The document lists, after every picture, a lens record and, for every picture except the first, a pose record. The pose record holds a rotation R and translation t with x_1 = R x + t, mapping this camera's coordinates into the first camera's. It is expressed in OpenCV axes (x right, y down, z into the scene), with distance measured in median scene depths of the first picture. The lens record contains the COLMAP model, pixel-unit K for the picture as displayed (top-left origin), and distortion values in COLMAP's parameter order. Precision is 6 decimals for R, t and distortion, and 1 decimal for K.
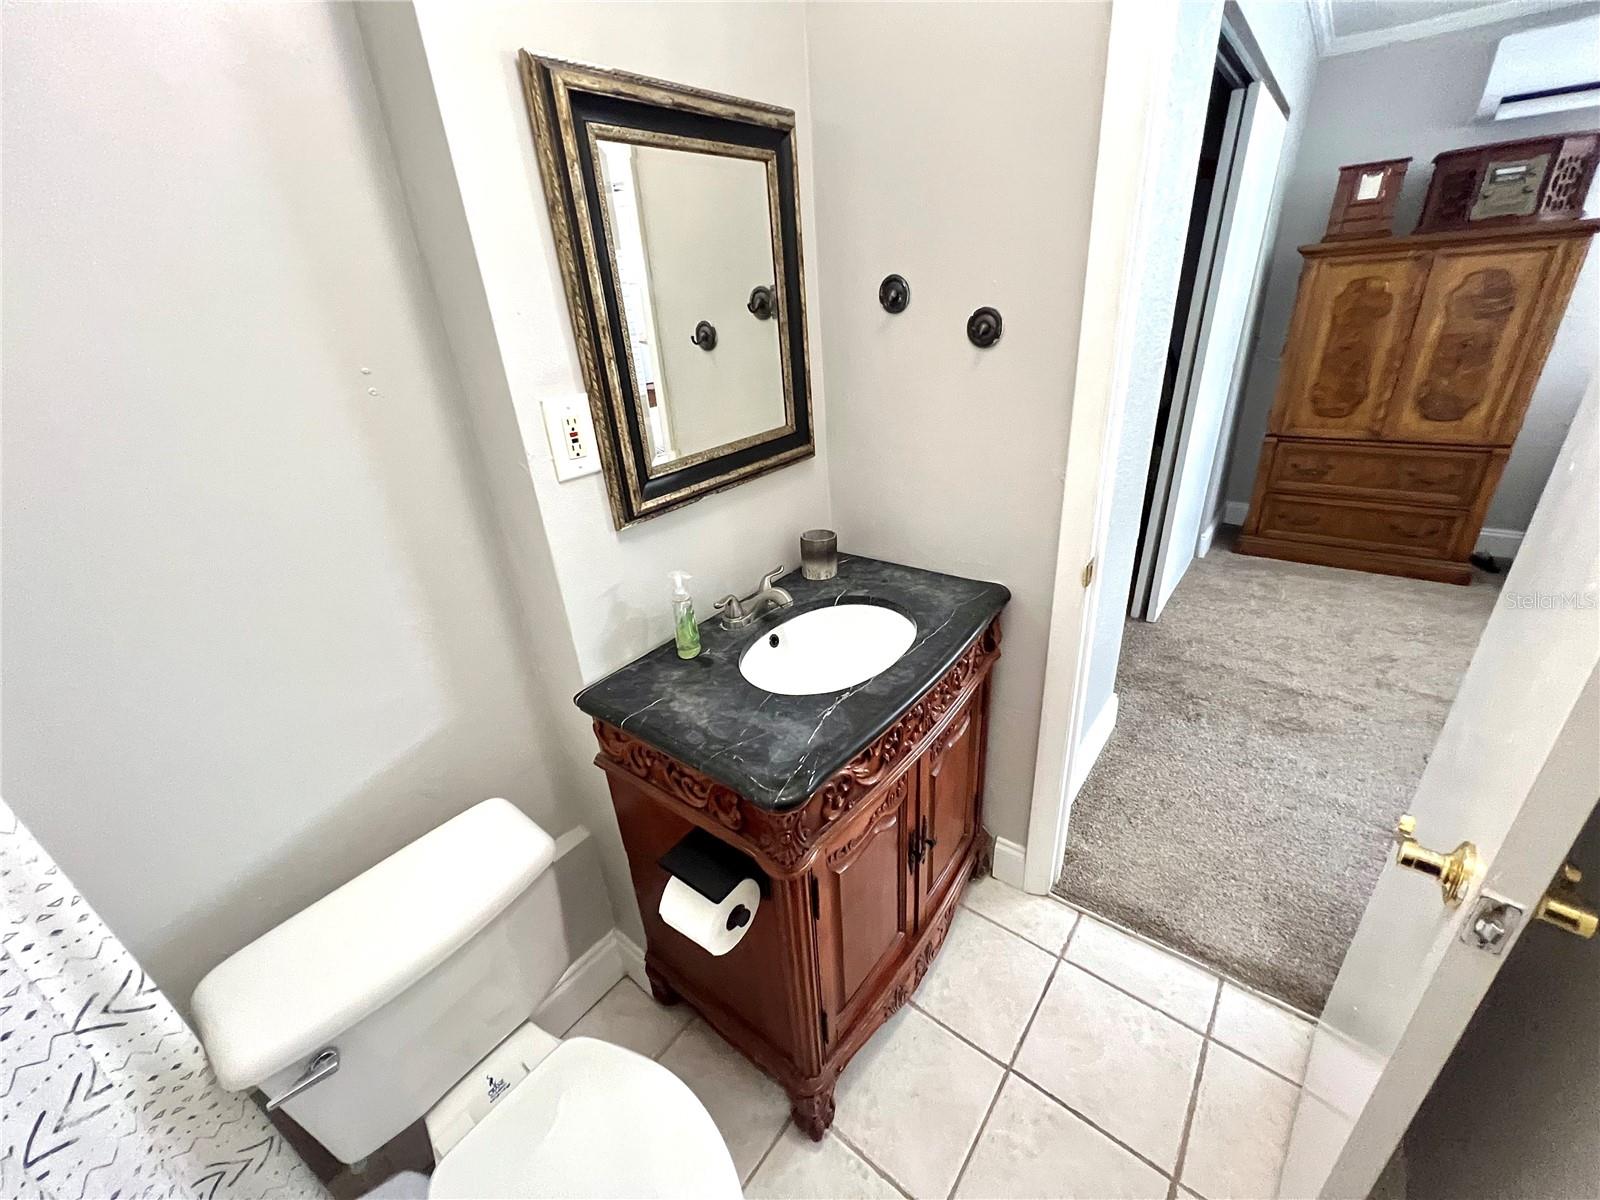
lens RADIAL K [[644.9, 0, 795.6], [0, 644.9, 598.3], [0, 0, 1]] dist [-0.003799, 0.000619]
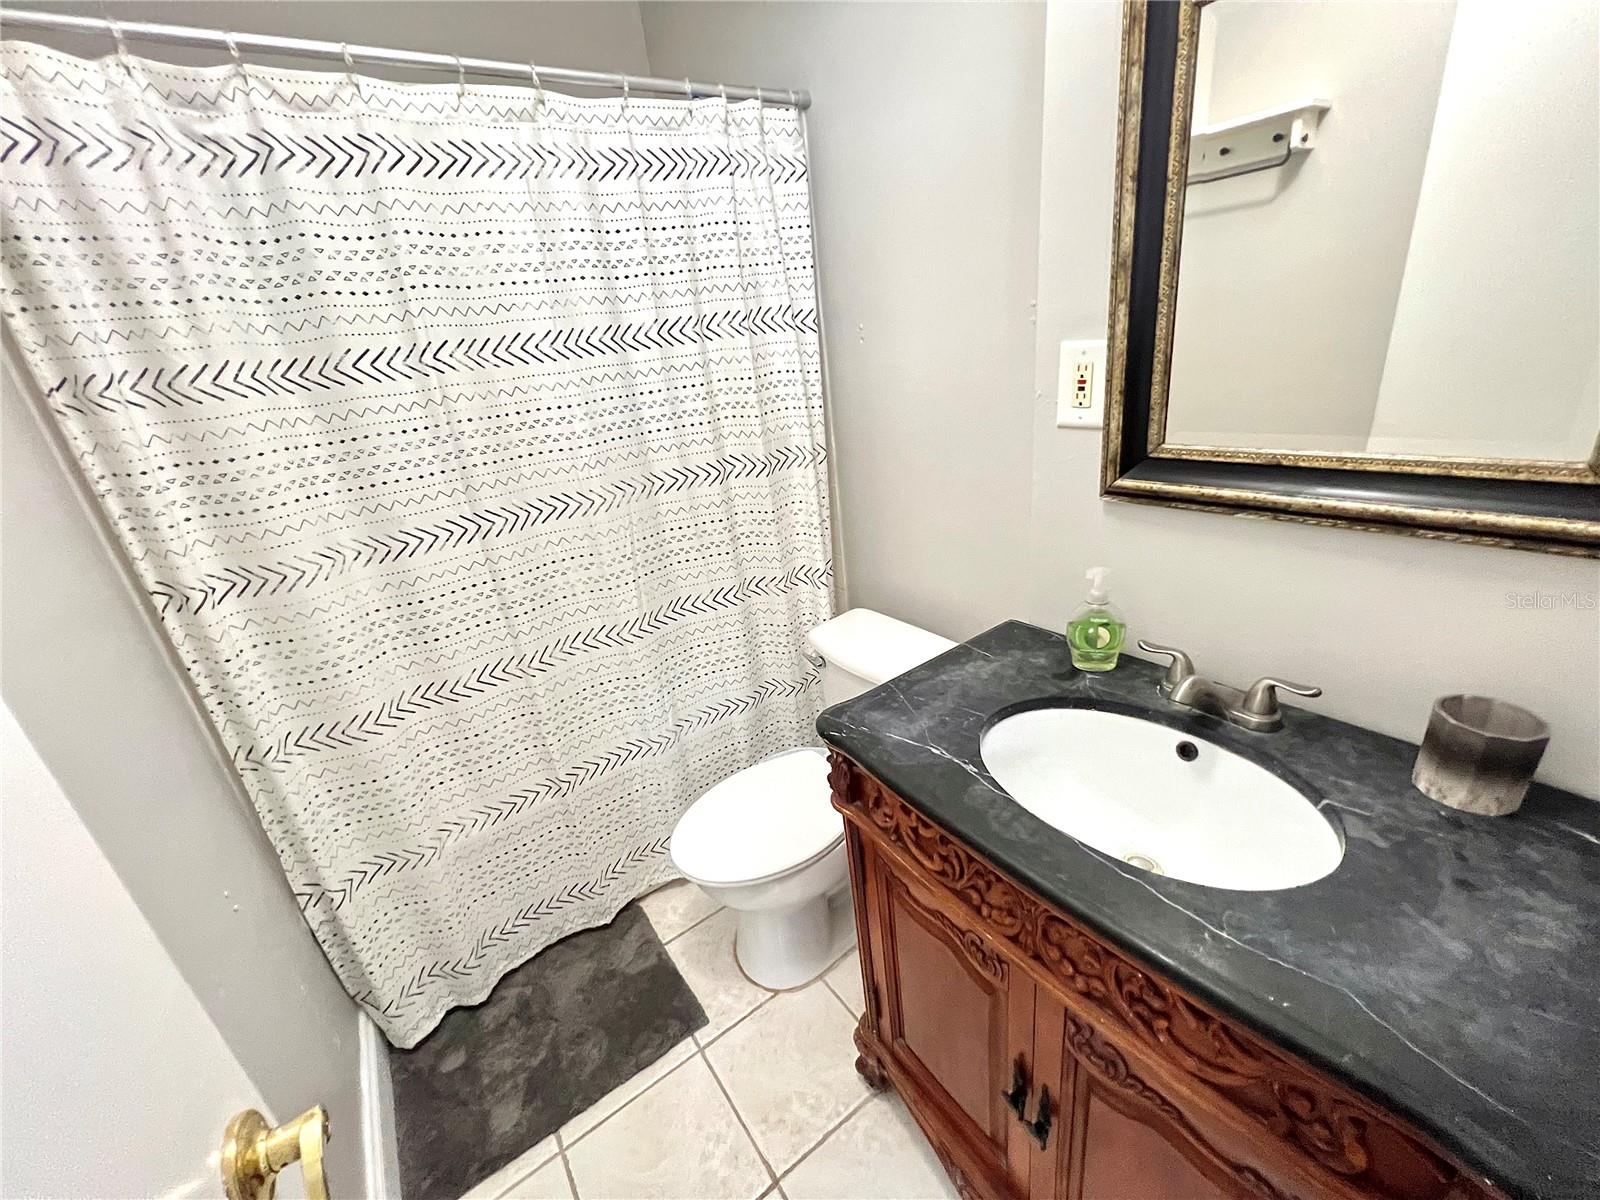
lens RADIAL K [[644.9, 0, 795.6], [0, 644.9, 598.3], [0, 0, 1]] dist [-0.003799, 0.000619]
pose [[-0.274090, 0.450787, -0.849509, 0.700724], [-0.281159, 0.807184, 0.519042, -0.358090], [0.919687, 0.381112, -0.094498, 0.792667]]
